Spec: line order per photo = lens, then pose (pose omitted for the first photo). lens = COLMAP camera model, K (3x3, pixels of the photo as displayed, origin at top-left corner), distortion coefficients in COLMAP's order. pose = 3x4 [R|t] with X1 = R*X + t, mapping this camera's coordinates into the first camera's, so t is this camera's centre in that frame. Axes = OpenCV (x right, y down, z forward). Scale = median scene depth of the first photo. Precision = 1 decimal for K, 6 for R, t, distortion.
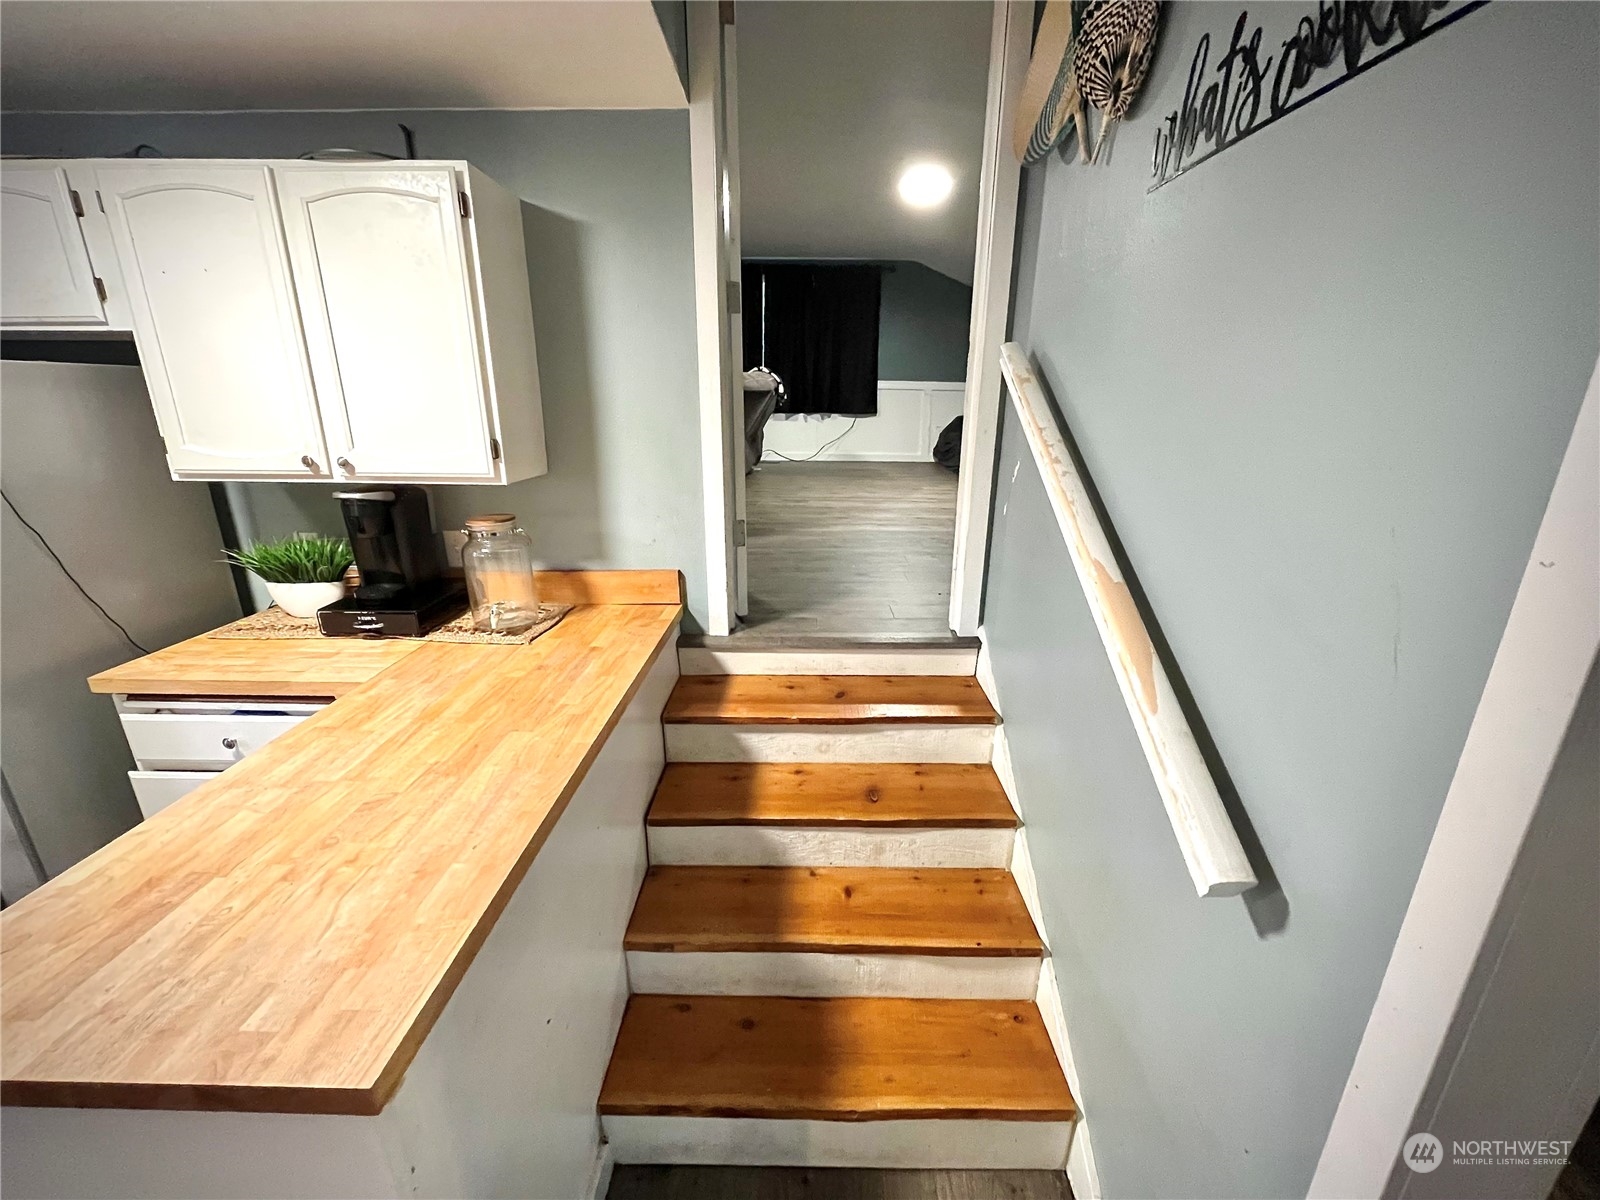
lens RADIAL K [[644.0, 0, 800.0], [0, 644.0, 600.0], [0, 0, 1]] dist [-0.002433, -0.000730]
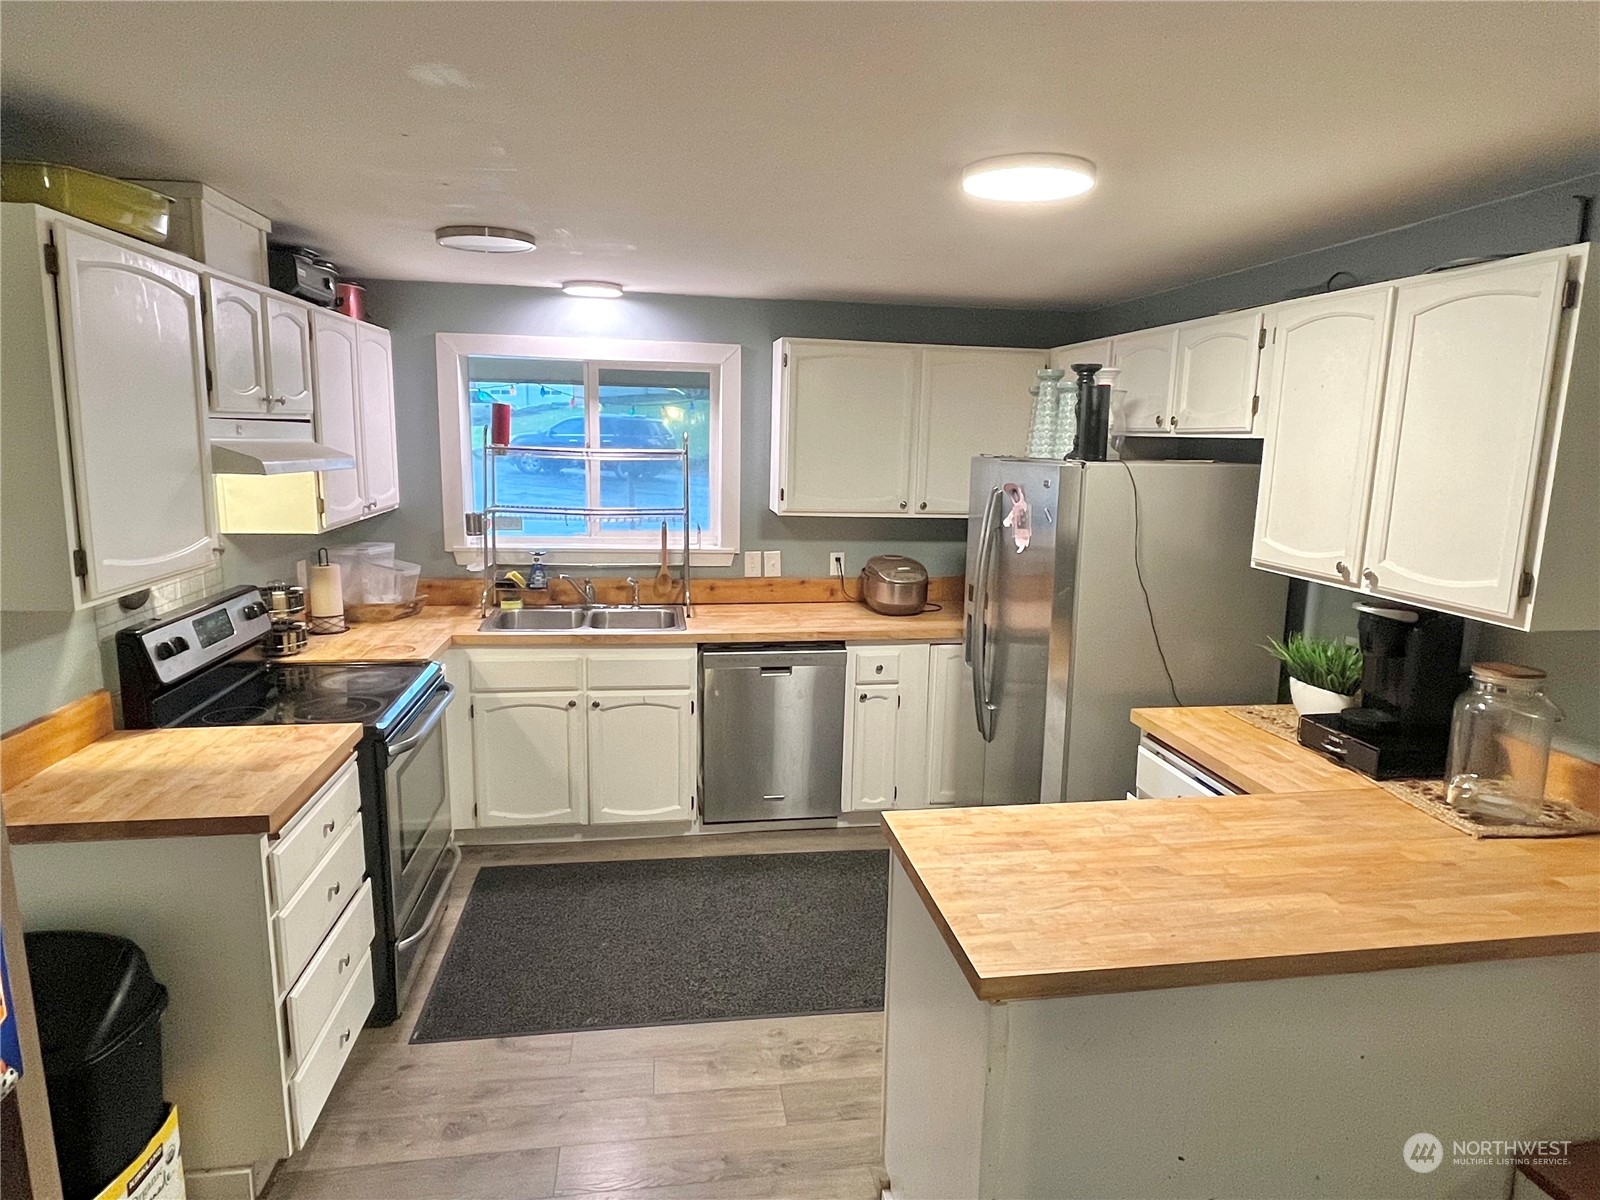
lens RADIAL K [[938.4, 0, 800.0], [0, 938.4, 600.0], [0, 0, 1]] dist [0.000441, -0.002904]
pose [[0.169828, 0.168073, -0.971035, 0.460031], [-0.307245, 0.945266, 0.109878, -0.072241], [0.936354, 0.279685, 0.212173, -0.045845]]
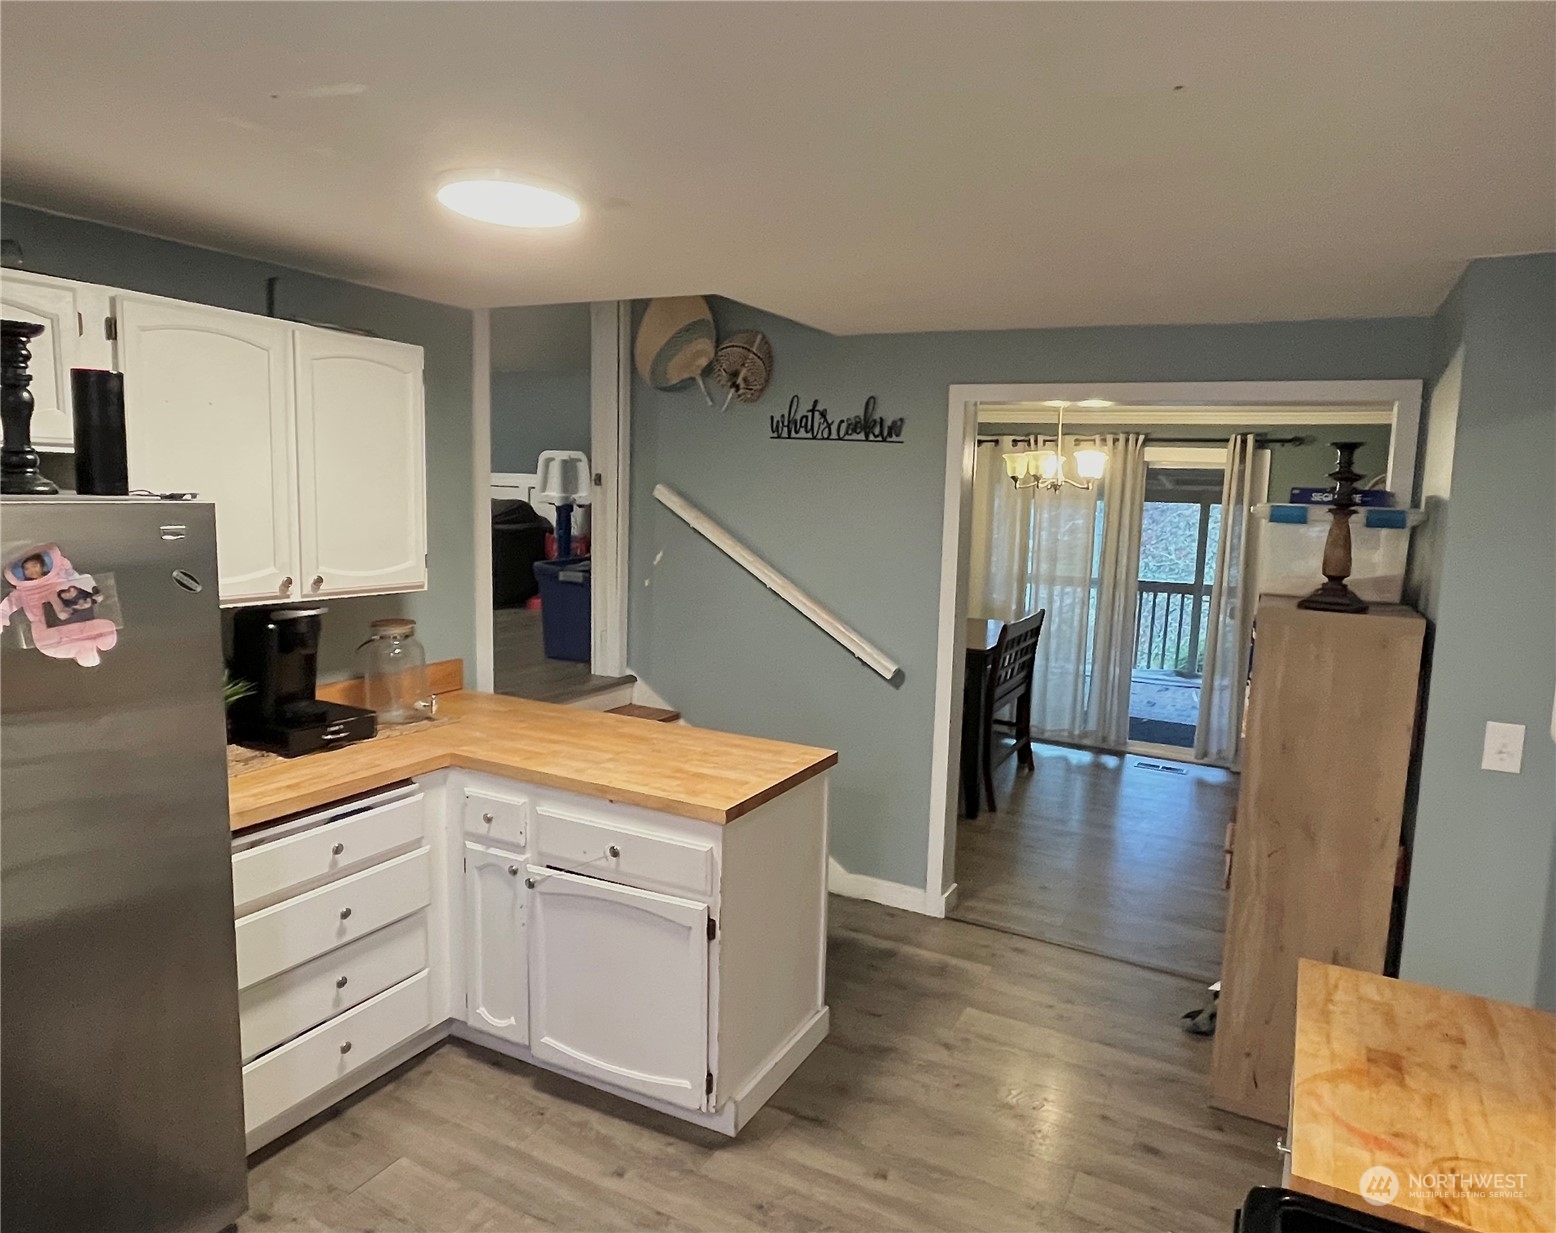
lens RADIAL K [[973.9, 0, 828.7], [0, 973.9, 616.3], [0, 0, 1]] dist [0.017990, -0.002183]
pose [[0.426234, -0.106339, 0.898341, -1.752208], [0.235362, 0.971902, 0.003375, 0.035929], [-0.873458, 0.209997, 0.439286, -0.423618]]
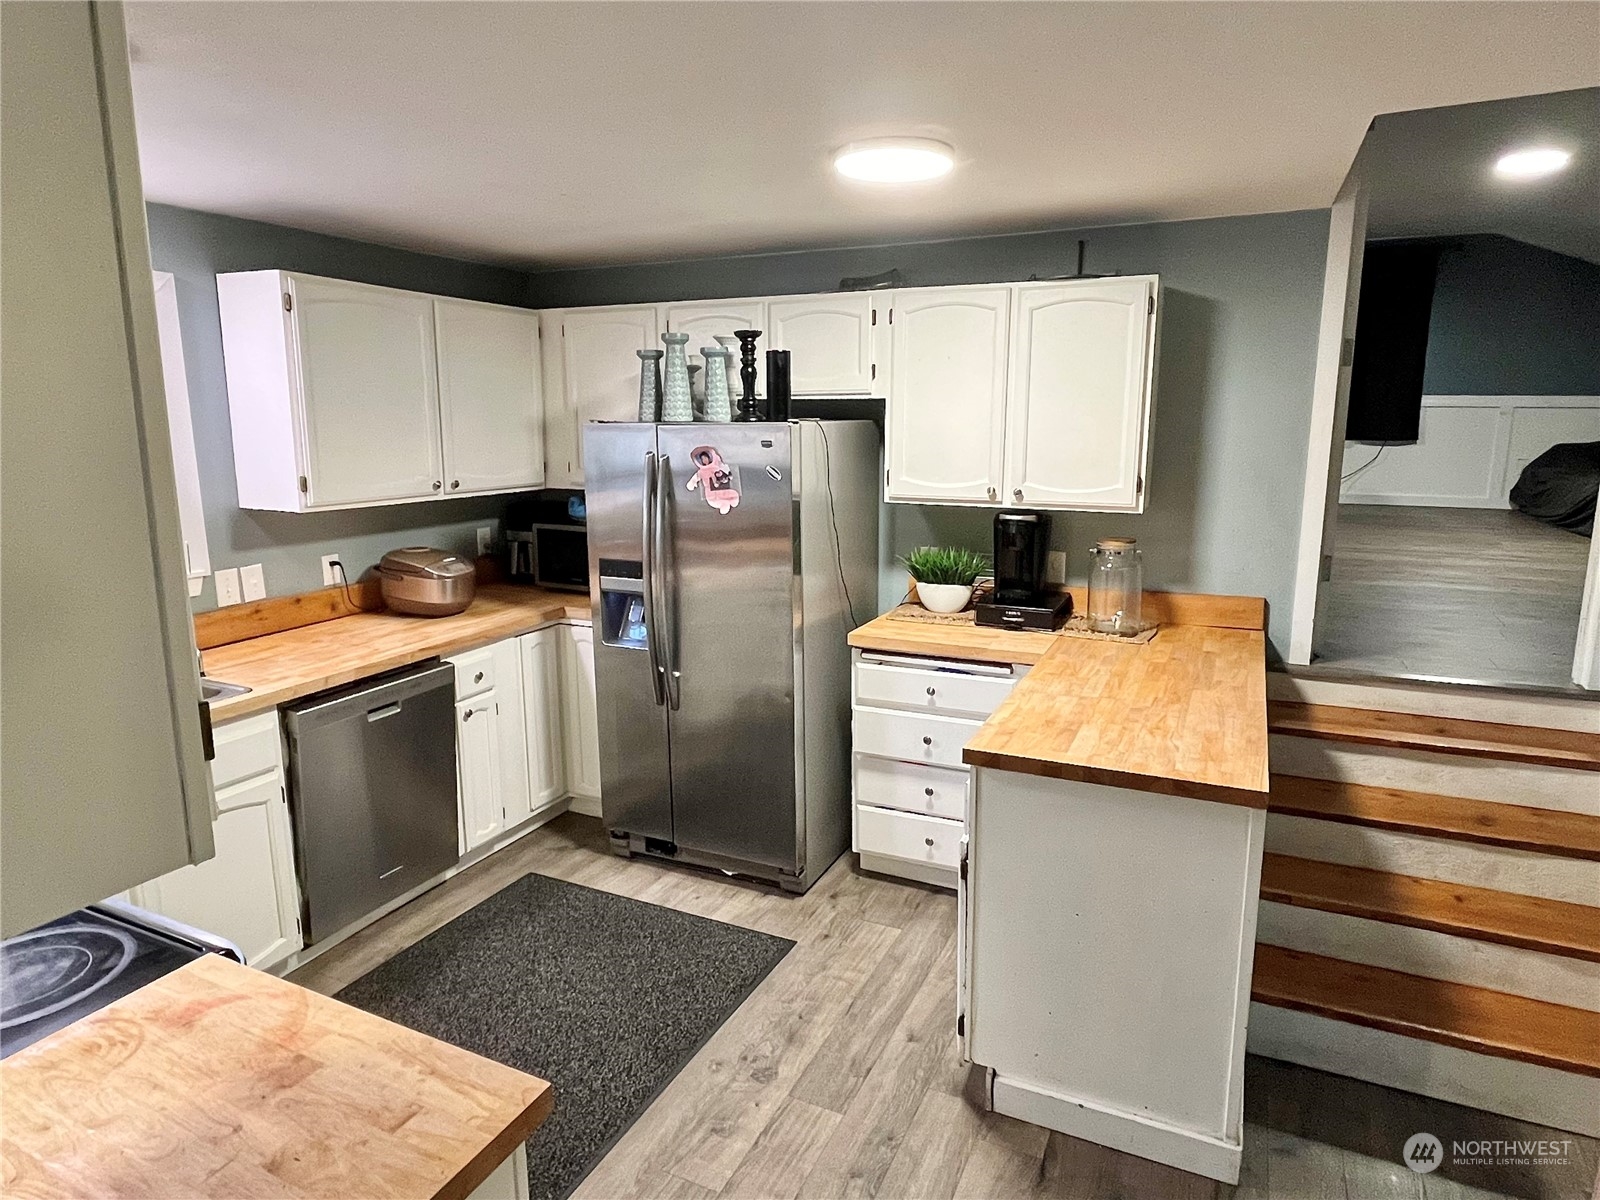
lens RADIAL K [[938.4, 0, 800.0], [0, 938.4, 600.0], [0, 0, 1]] dist [0.000441, -0.002904]
pose [[0.911507, 0.070418, -0.405210, -0.312812], [-0.112010, 0.990495, -0.079832, 0.201587], [0.395737, 0.118156, 0.910731, -0.871654]]
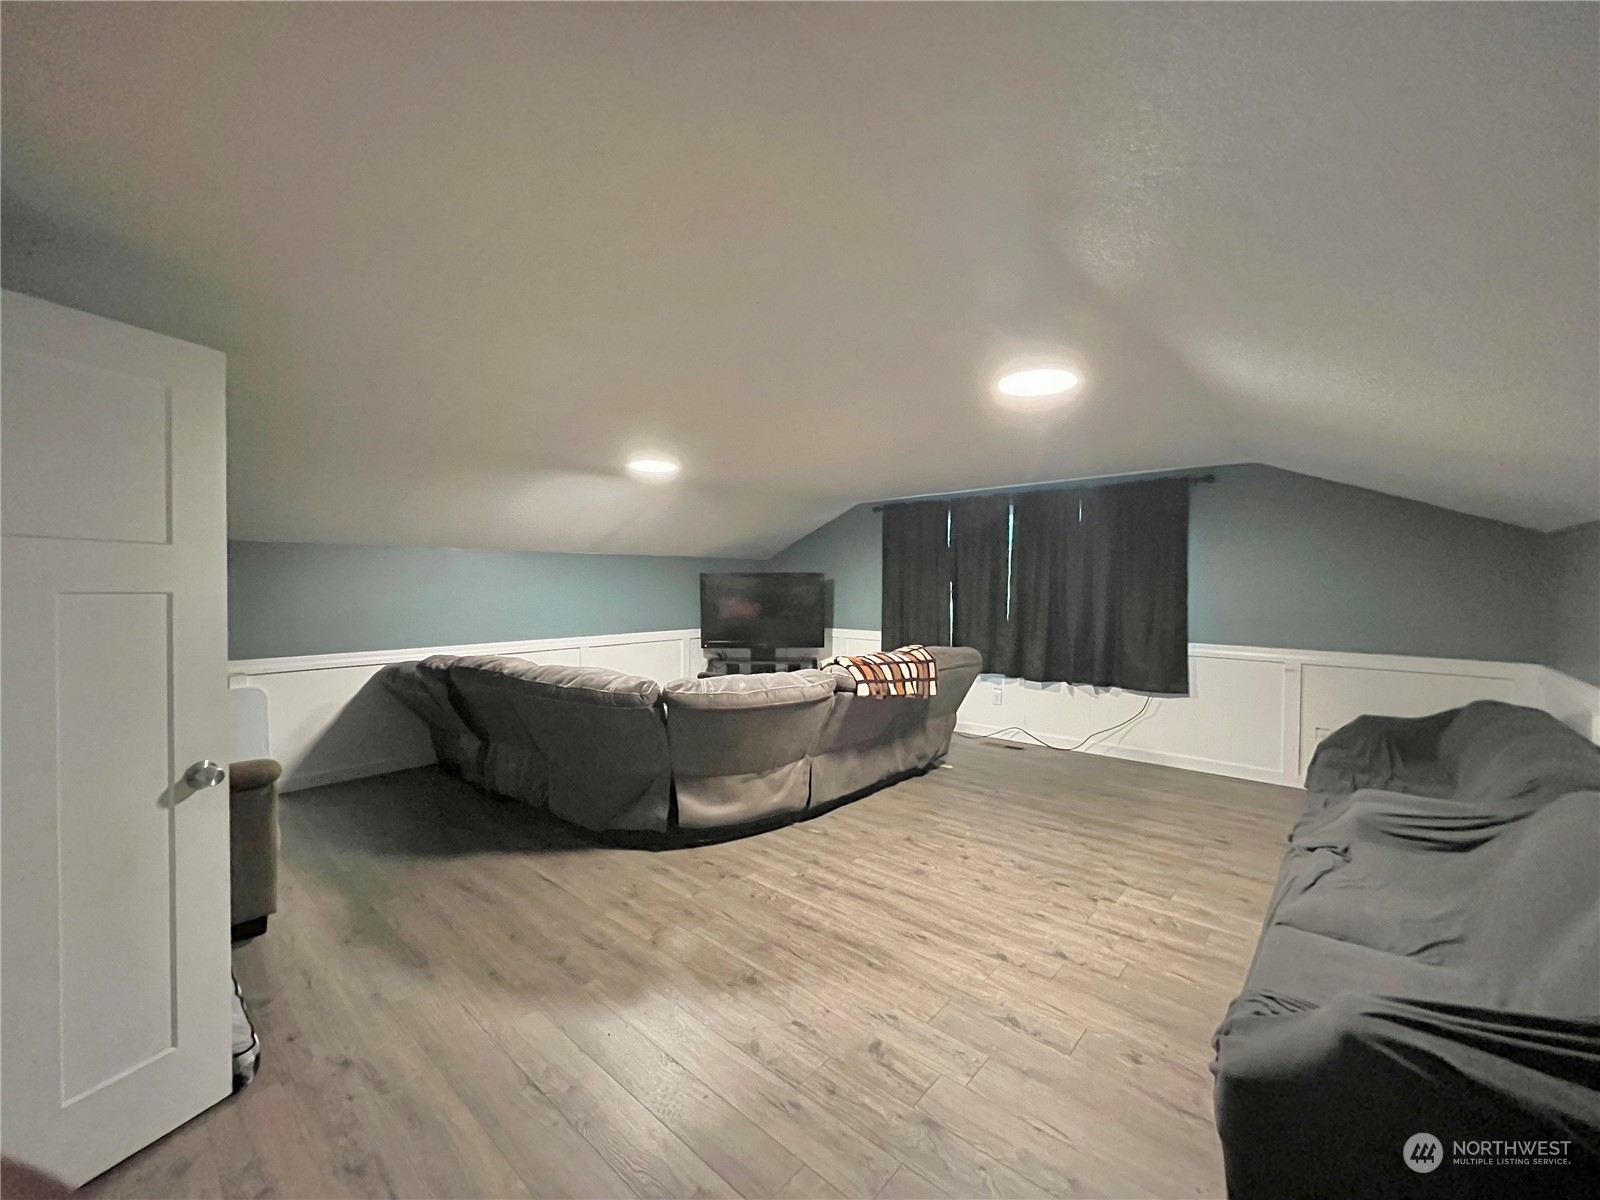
lens RADIAL K [[644.0, 0, 800.0], [0, 644.0, 600.0], [0, 0, 1]] dist [-0.002433, -0.000730]
pose [[0.757185, 0.009377, -0.653134, 1.073837], [-0.190914, 0.959413, -0.207554, -0.794913], [0.624679, 0.281849, 0.728243, 1.327229]]
